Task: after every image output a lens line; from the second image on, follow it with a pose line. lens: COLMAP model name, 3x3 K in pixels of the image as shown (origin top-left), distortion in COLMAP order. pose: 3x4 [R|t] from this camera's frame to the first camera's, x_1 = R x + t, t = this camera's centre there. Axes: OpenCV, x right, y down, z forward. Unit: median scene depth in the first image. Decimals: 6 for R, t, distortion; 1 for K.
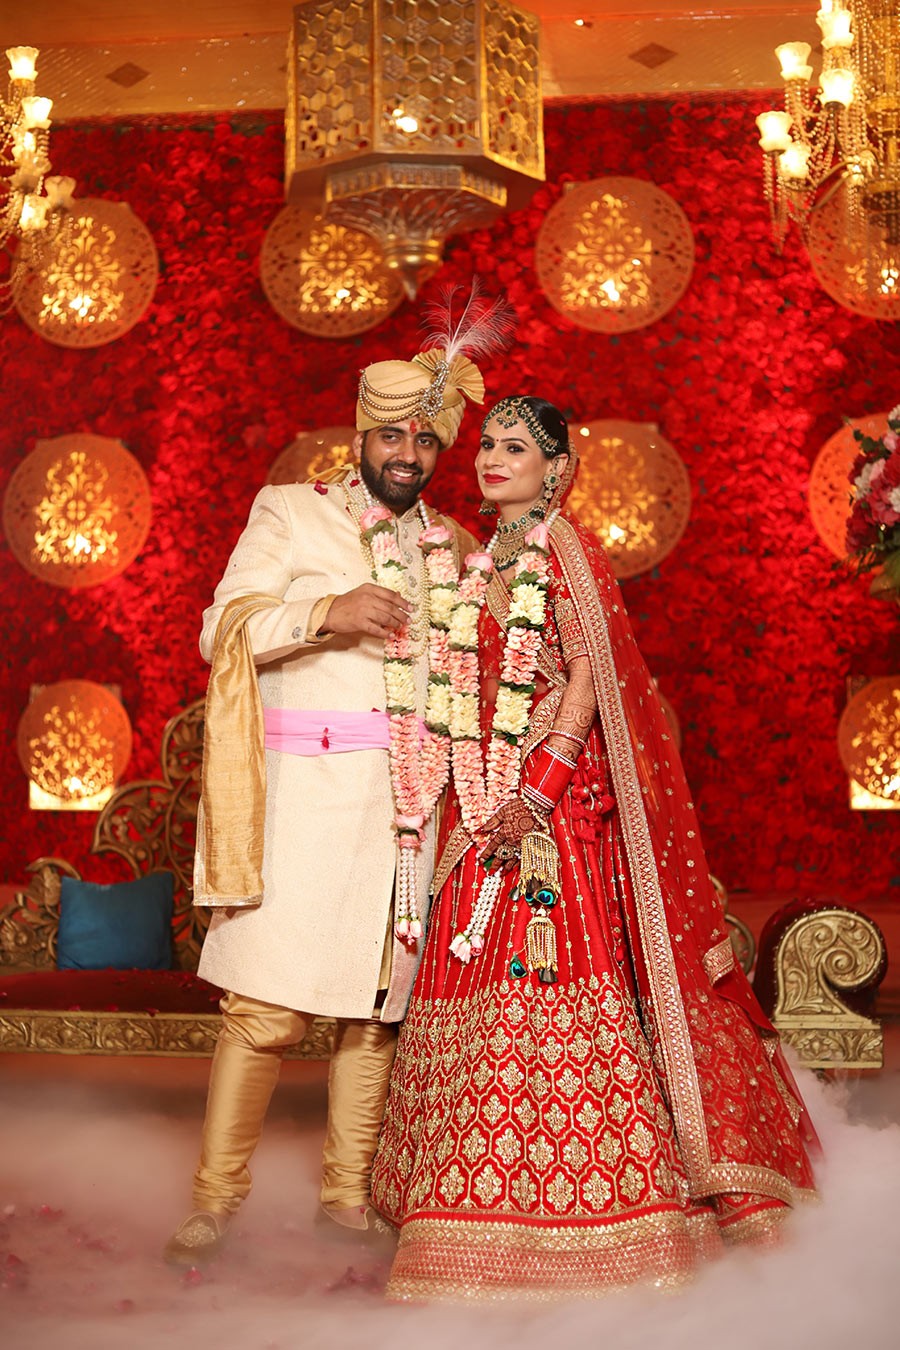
lens RADIAL K [[1989.6, 0, 450.0], [0, 1989.6, 675.0], [0, 0, 1]] dist [-0.070365, -0.177616]
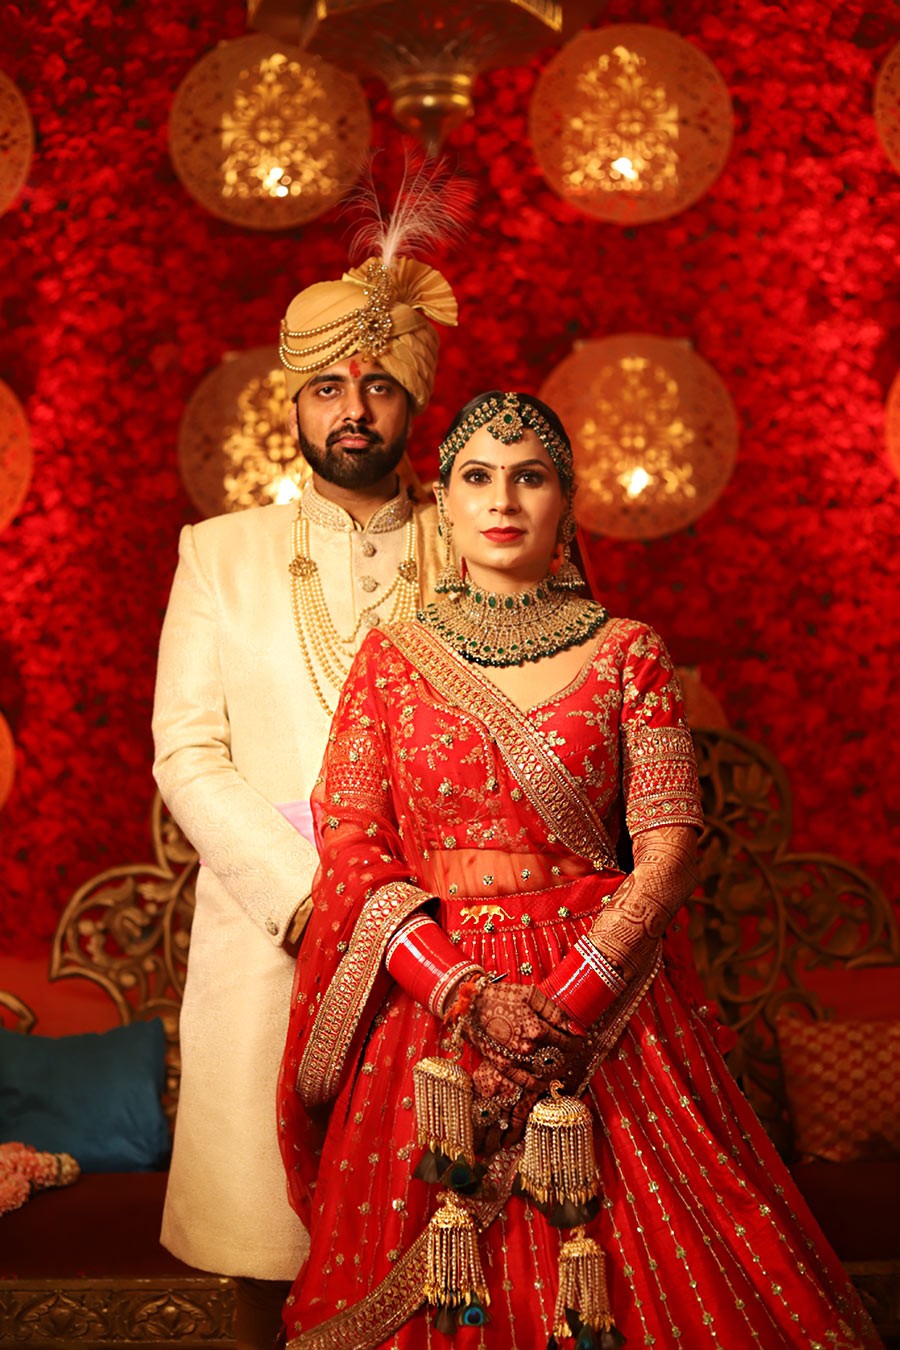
lens RADIAL K [[1989.6, 0, 450.0], [0, 1989.6, 675.0], [0, 0, 1]] dist [-0.070365, -0.177616]
pose [[0.993147, -0.021059, 0.114959, -0.082001], [0.018175, 0.999495, 0.026079, -0.016366], [-0.115450, -0.023811, 0.993028, 0.229396]]
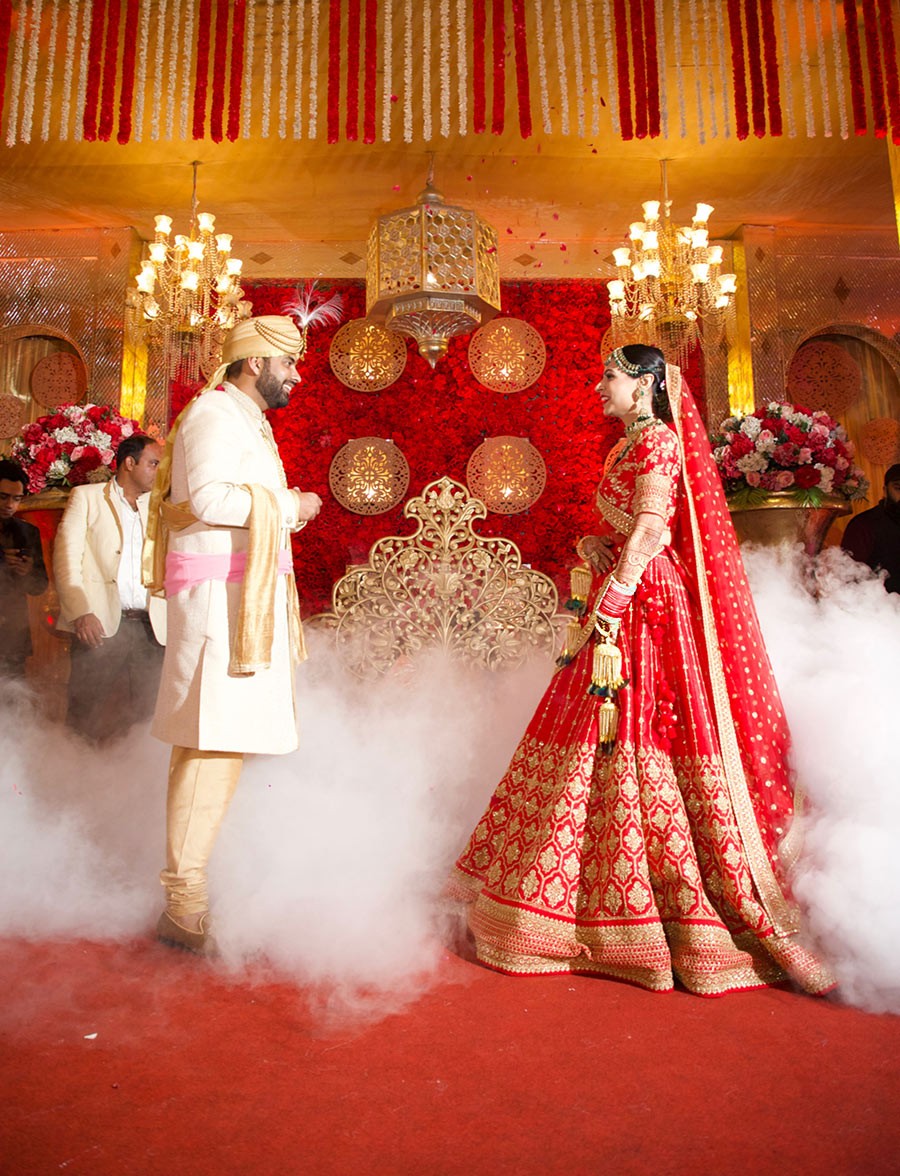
lens RADIAL K [[908.0, 0, 442.6], [0, 908.0, 515.6], [0, 0, 1]] dist [-0.073303, 0.000020]
pose [[0.990887, 0.009782, 0.134343, -0.106003], [-0.001668, 0.998174, -0.060380, 0.008635], [-0.134689, 0.059606, 0.989094, 0.098684]]
